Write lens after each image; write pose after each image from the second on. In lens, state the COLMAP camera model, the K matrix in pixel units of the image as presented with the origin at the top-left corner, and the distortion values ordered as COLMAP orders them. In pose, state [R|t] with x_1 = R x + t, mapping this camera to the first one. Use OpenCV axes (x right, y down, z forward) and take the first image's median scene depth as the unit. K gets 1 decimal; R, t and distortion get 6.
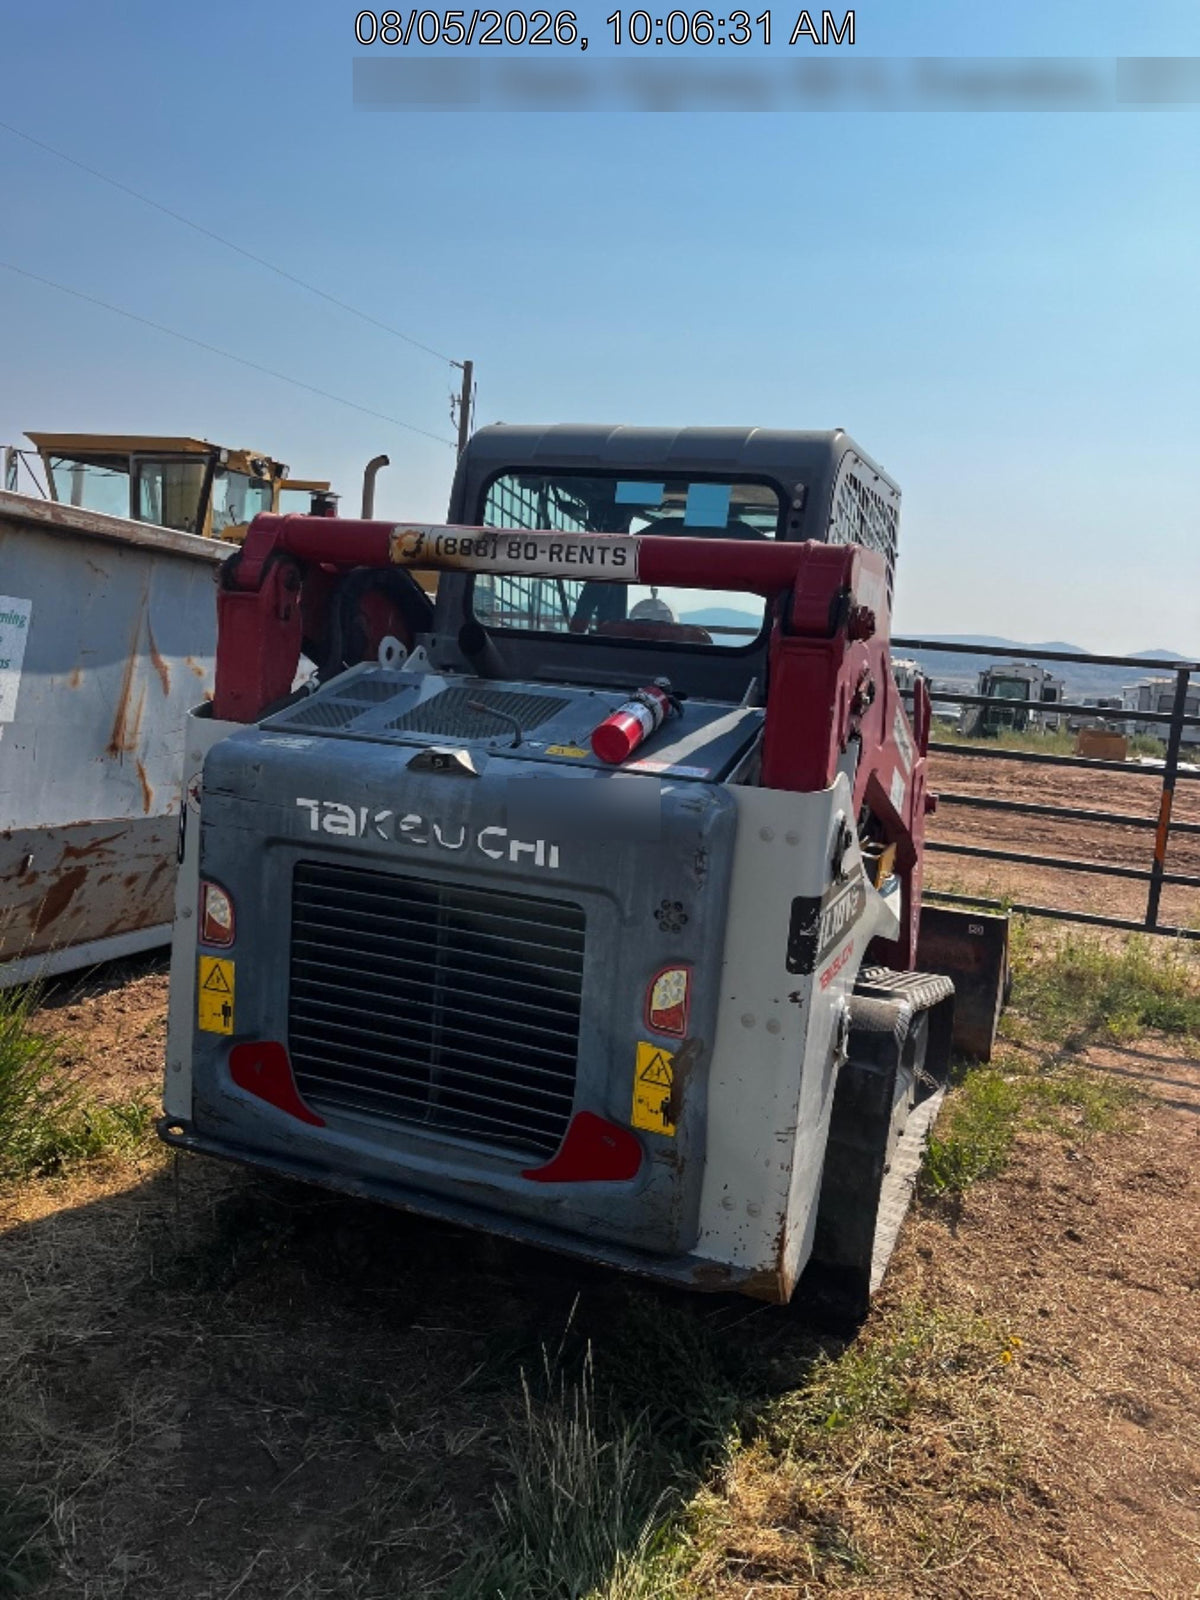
lens RADIAL K [[1205.8, 0, 608.0], [0, 1205.8, 780.6], [0, 0, 1]] dist [0.050430, -0.070759]
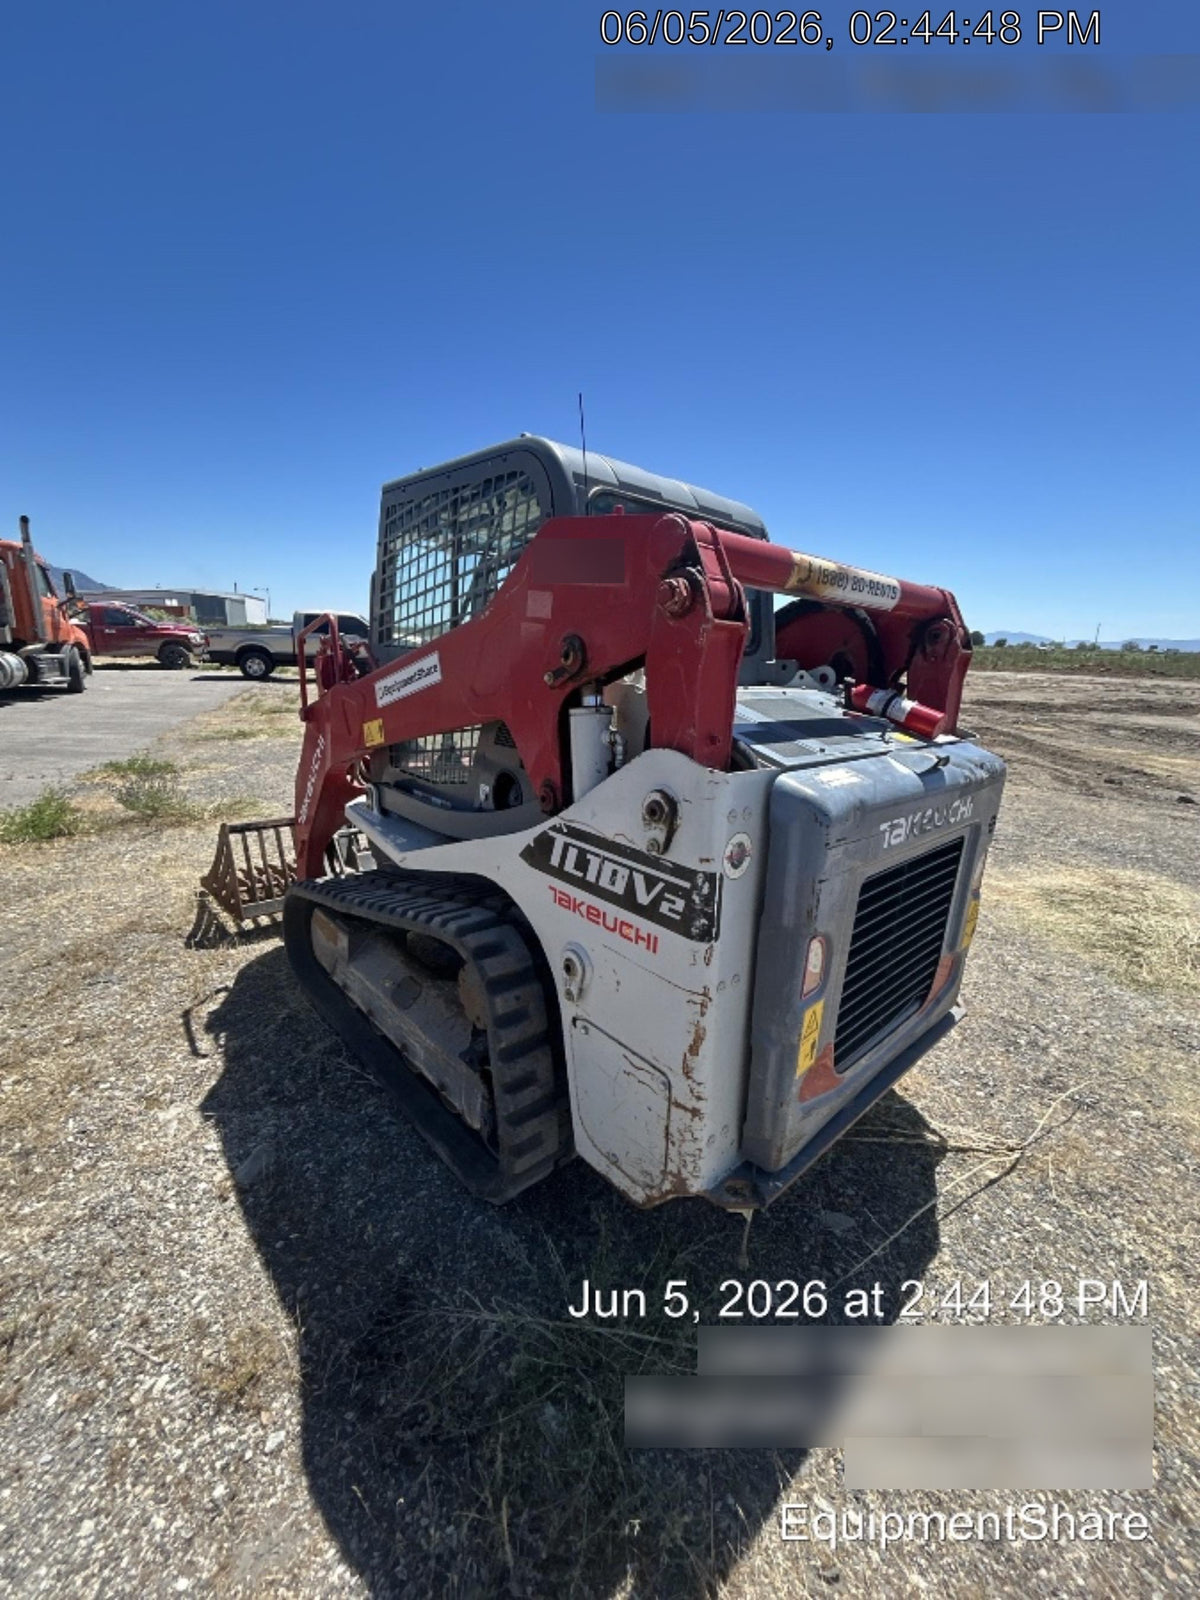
lens RADIAL K [[644.5, 0, 602.4], [0, 644.5, 798.1], [0, 0, 1]] dist [-0.001968, -0.000096]
pose [[0.438674, -0.253187, 0.862242, -0.857407], [0.093688, 0.967147, 0.236326, -0.167794], [-0.893749, -0.022888, 0.447982, 0.973226]]
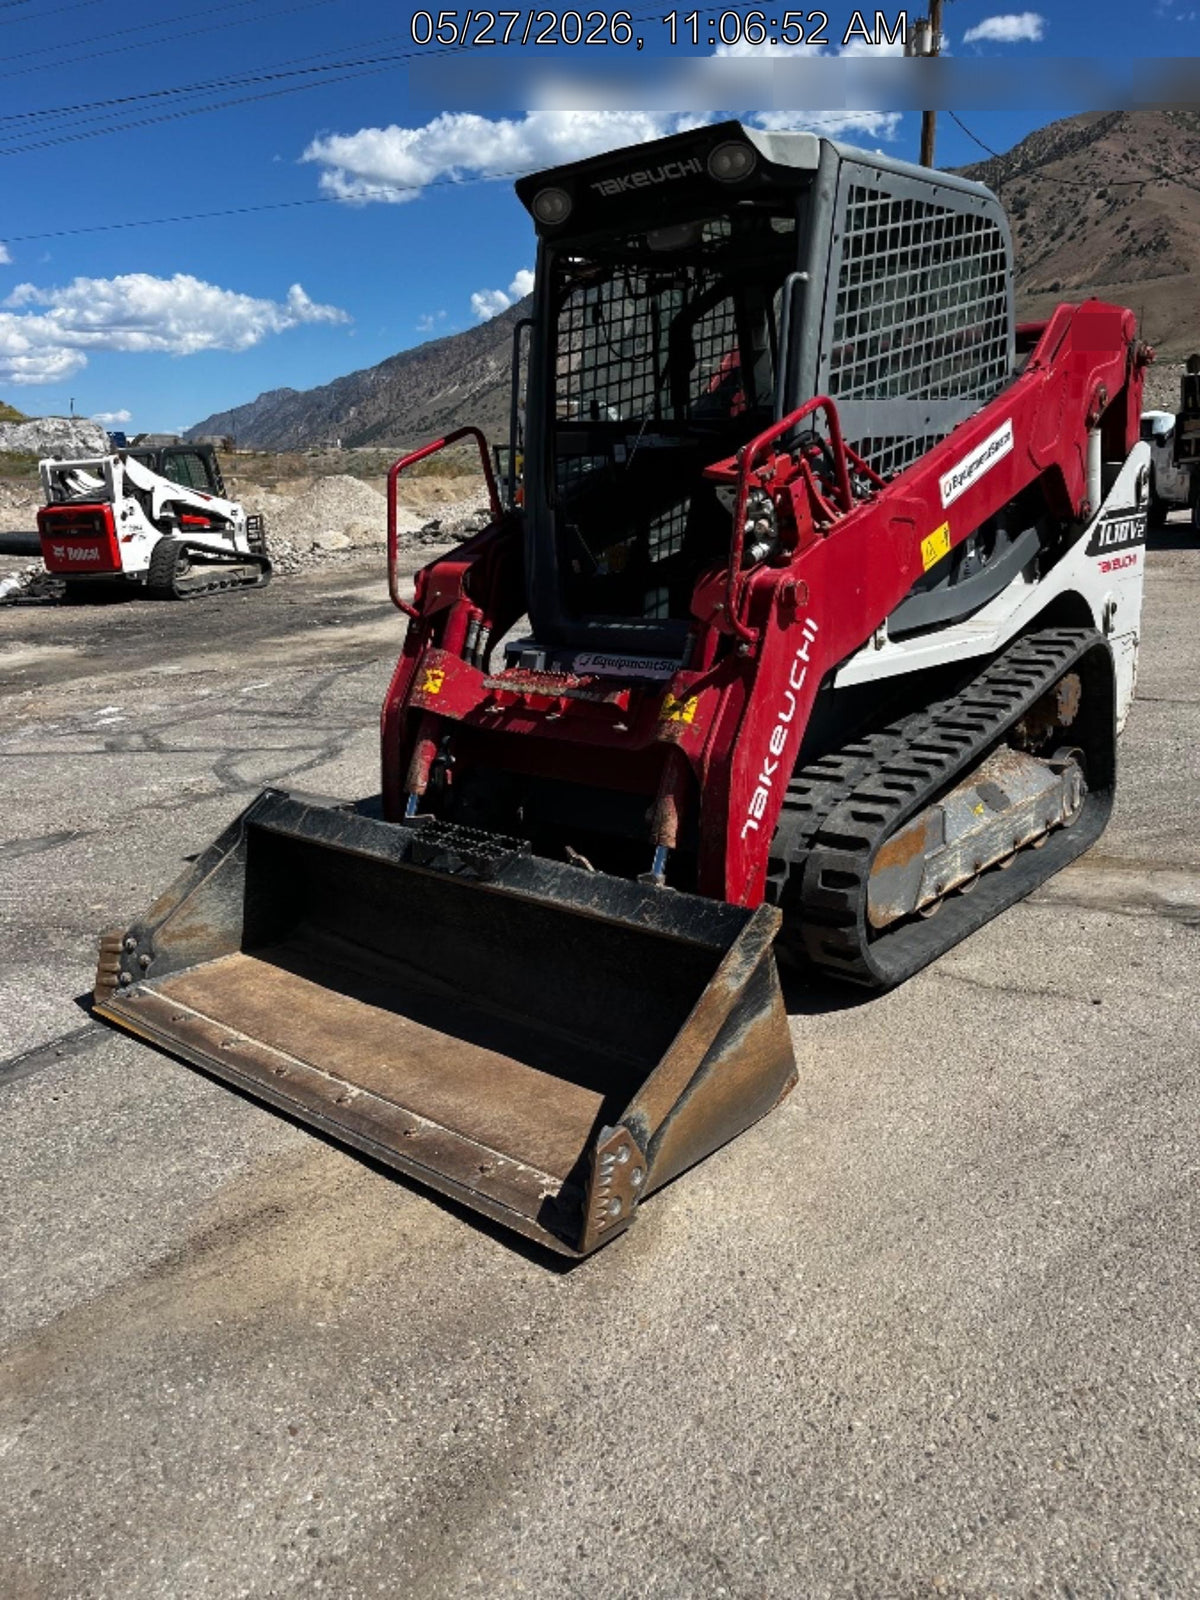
lens RADIAL K [[1213.2, 0, 586.6], [0, 1213.2, 823.1], [0, 0, 1]] dist [0.056117, -0.071273]
pose [[-0.935764, -0.126653, 0.329096, -0.270498], [0.021337, 0.911225, 0.411355, -0.327367], [-0.351980, 0.391953, -0.849990, 3.212042]]
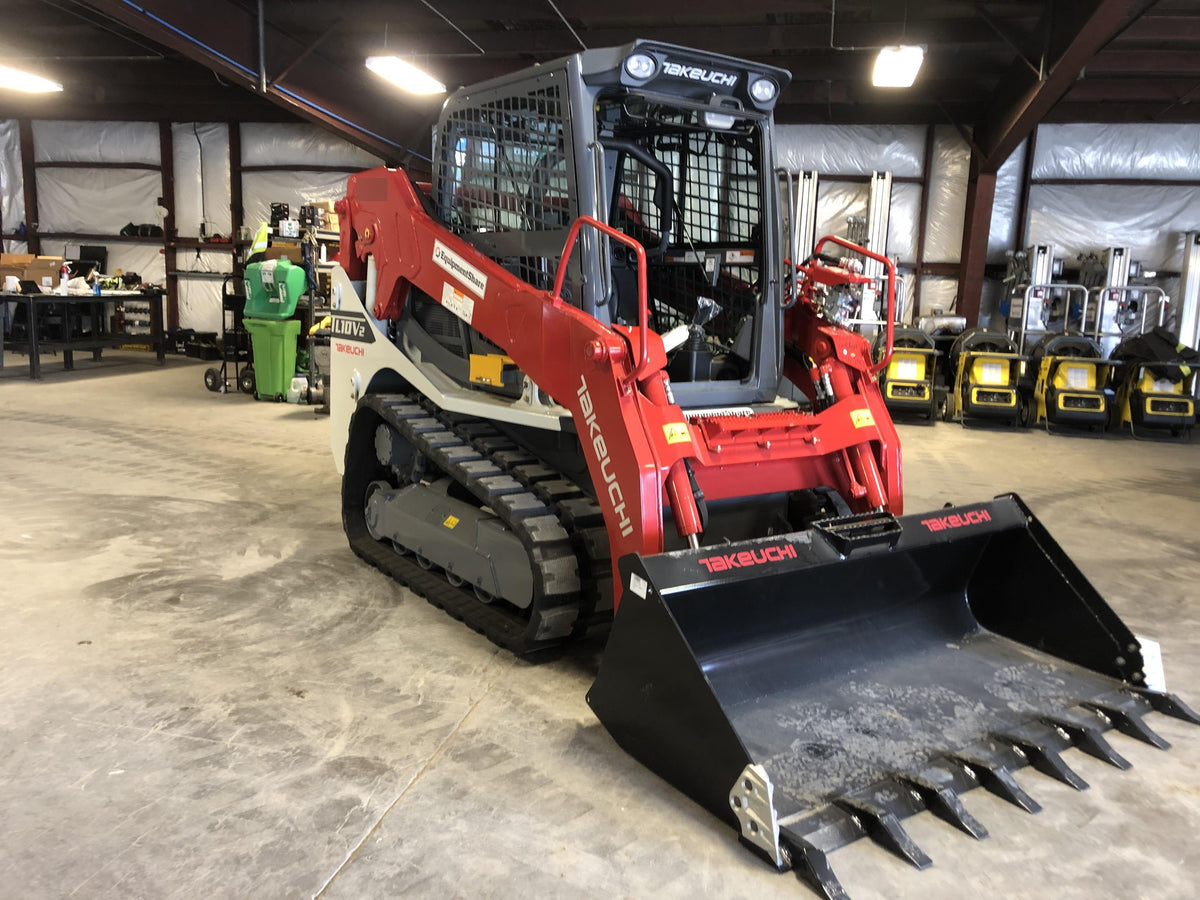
lens RADIAL K [[1023.2, 0, 595.1], [0, 1023.2, 408.1], [0, 0, 1]] dist [0.031226, 0.000734]
pose [[-0.537805, -0.012943, -0.842970, 1.685624], [-0.183298, 0.977759, 0.101929, -0.032686], [0.822902, 0.209333, -0.528216, 2.582304]]
